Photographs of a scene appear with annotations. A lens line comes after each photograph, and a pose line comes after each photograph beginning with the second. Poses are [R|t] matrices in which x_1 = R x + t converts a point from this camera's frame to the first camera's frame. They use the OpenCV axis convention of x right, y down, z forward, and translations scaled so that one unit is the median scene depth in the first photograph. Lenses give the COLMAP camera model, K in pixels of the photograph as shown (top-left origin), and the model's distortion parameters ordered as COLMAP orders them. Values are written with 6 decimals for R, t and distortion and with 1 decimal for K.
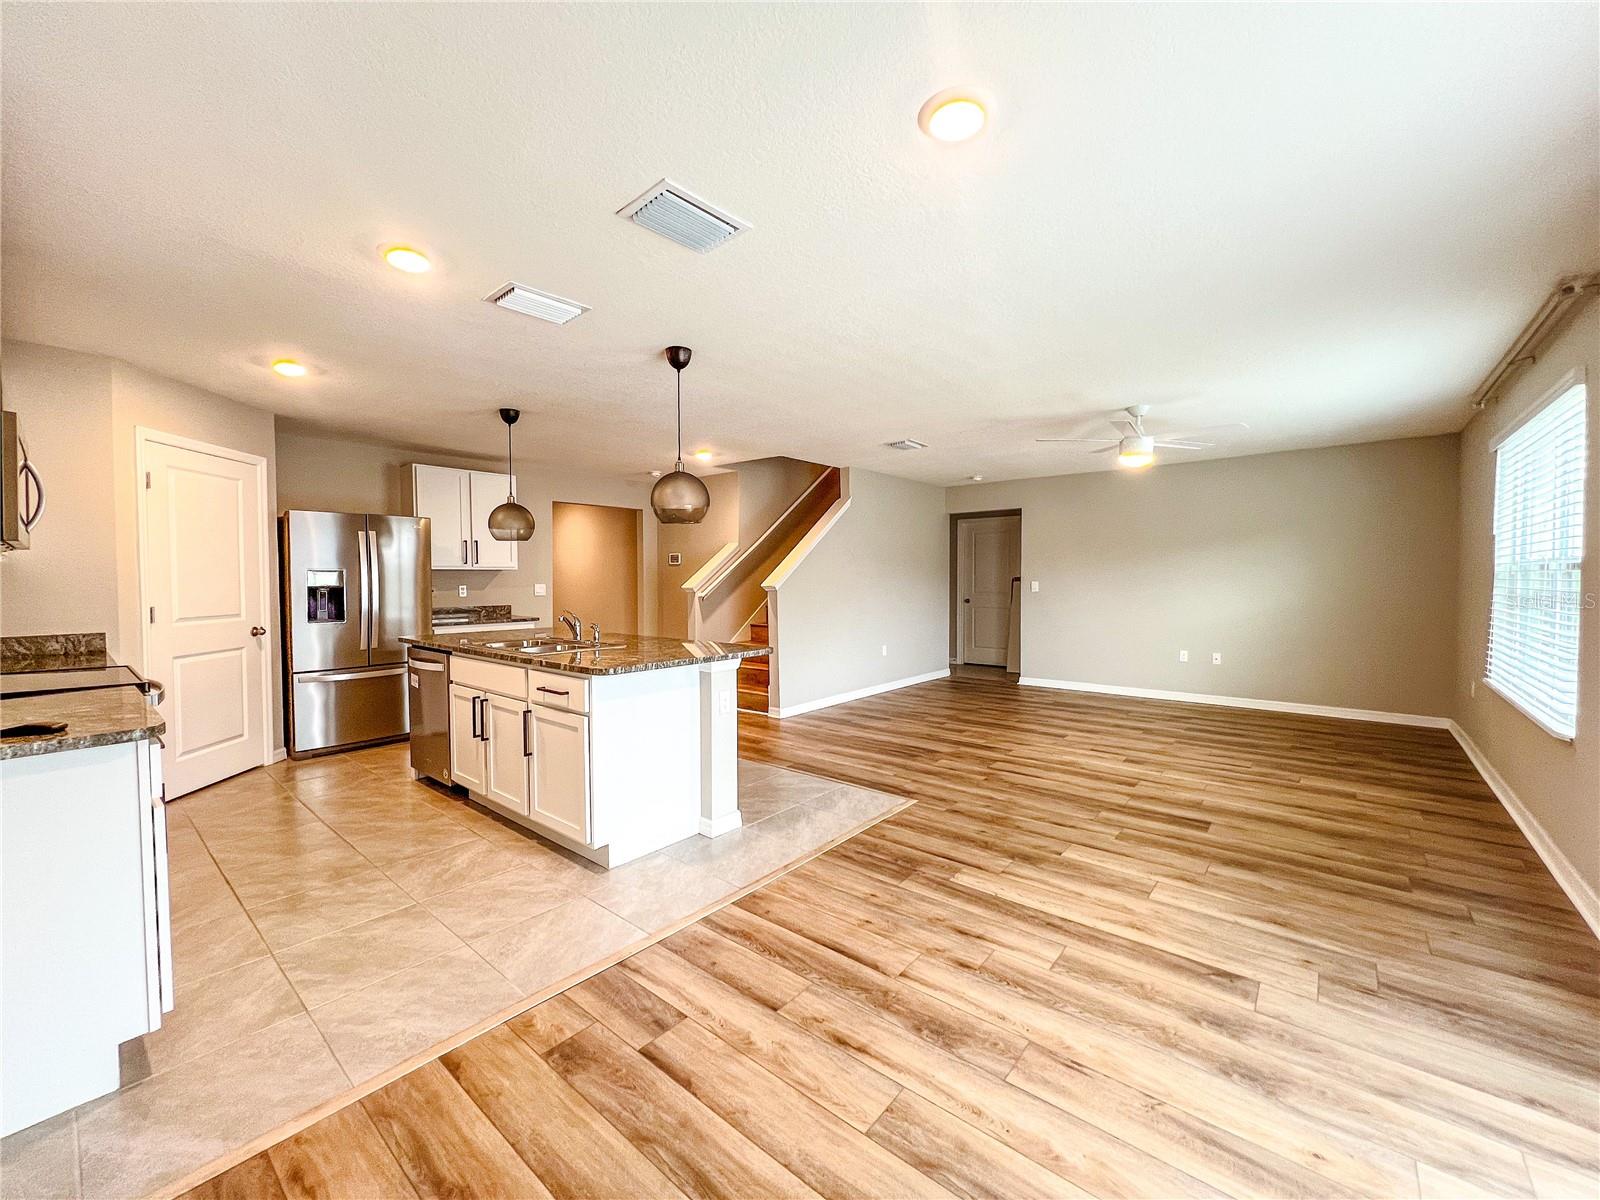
lens RADIAL K [[636.6, 0, 795.4], [0, 636.6, 596.6], [0, 0, 1]] dist [0.003683, 0.000383]
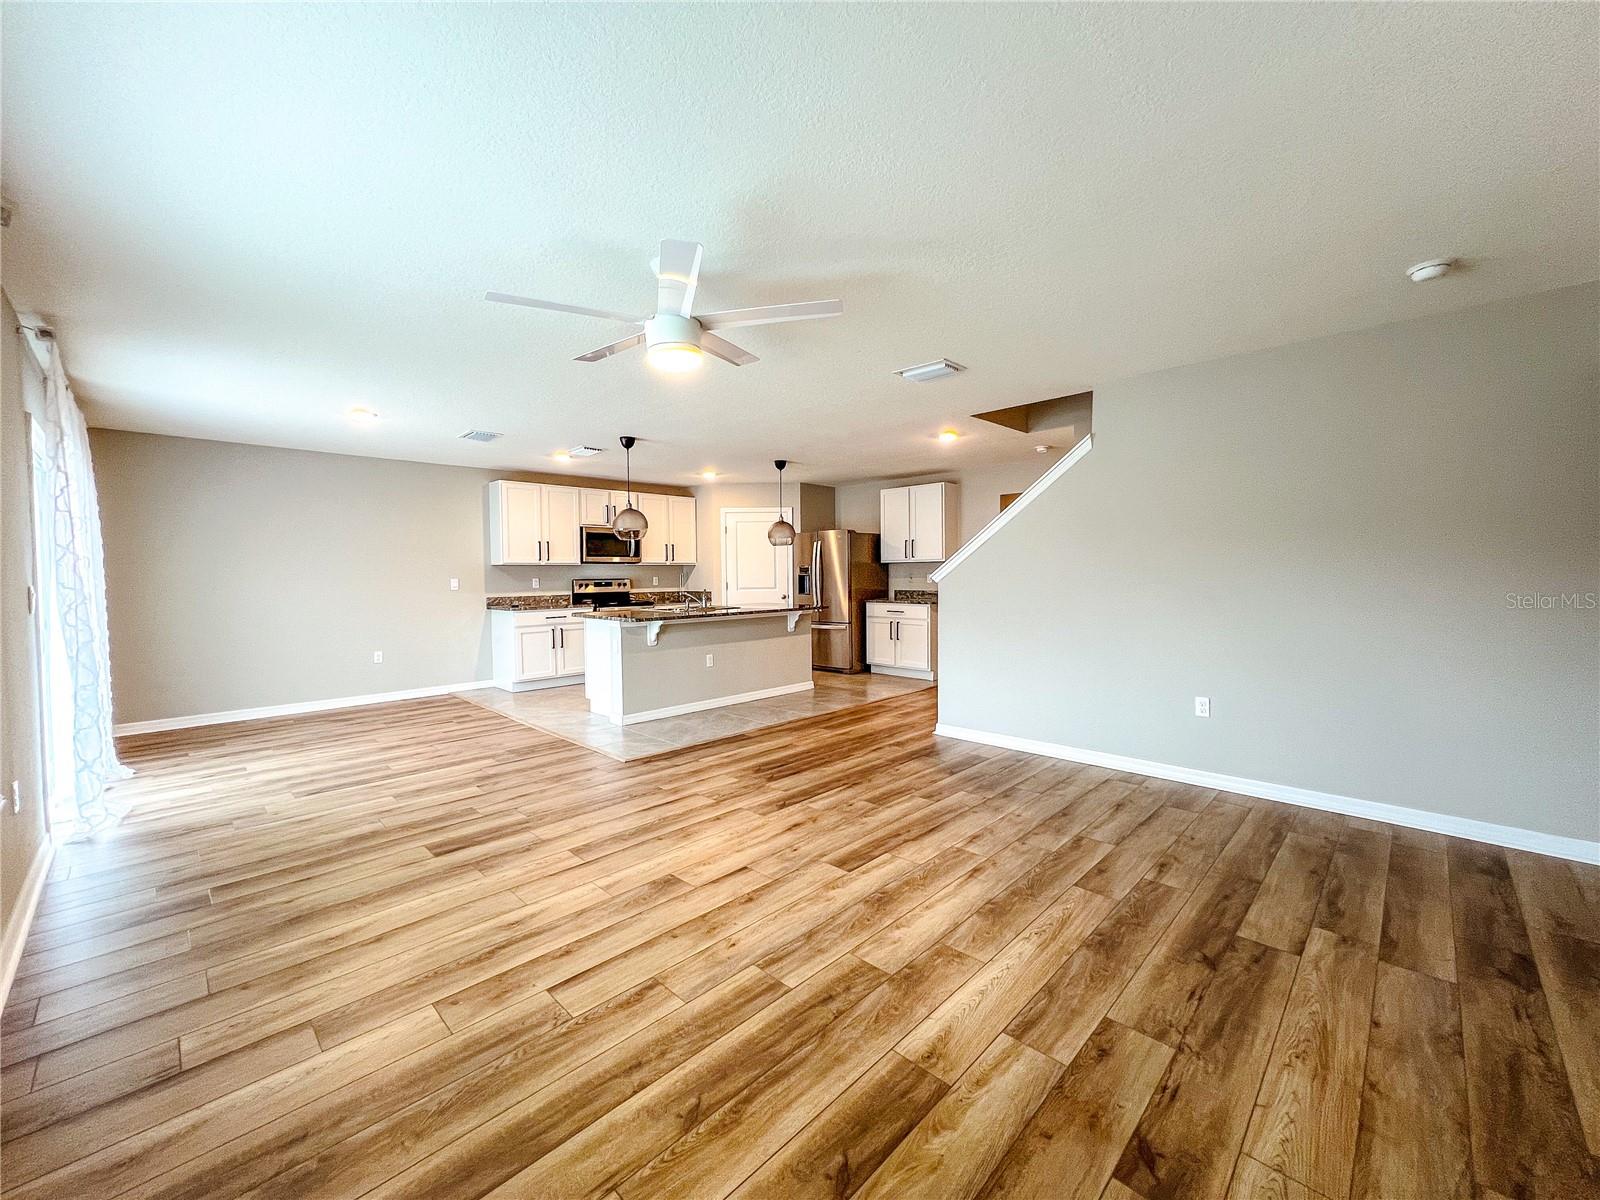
lens RADIAL K [[636.6, 0, 798.7], [0, 636.6, 593.4], [0, 0, 1]] dist [0.003683, 0.000383]
pose [[-0.070981, 0.037968, -0.996755, 1.415322], [-0.018922, 0.999044, 0.039403, -0.042906], [0.997298, 0.021658, -0.070195, 1.492179]]
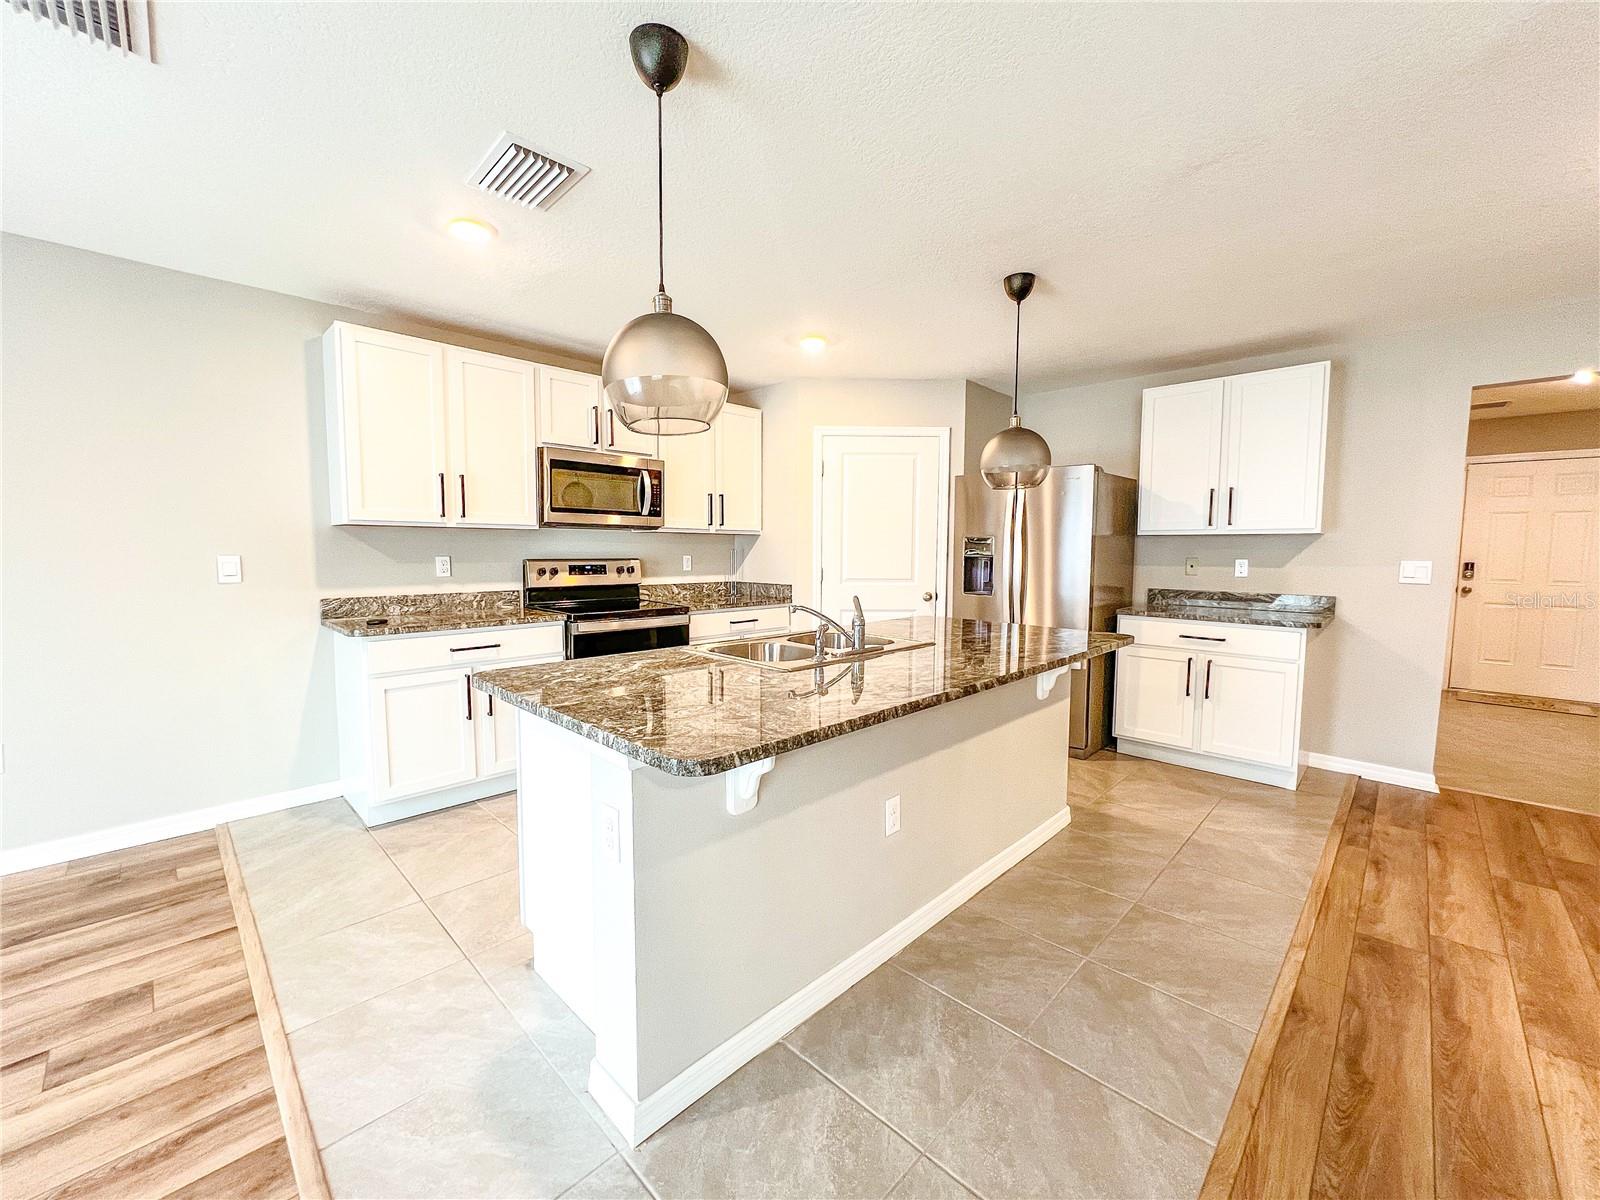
lens RADIAL K [[636.6, 0, 796.3], [0, 636.6, 598.3], [0, 0, 1]] dist [0.003683, 0.000383]
pose [[-0.071954, 0.081800, -0.994048, 0.277981], [-0.035165, 0.995804, 0.084490, -0.030383], [0.996788, 0.041035, -0.068775, 1.076738]]
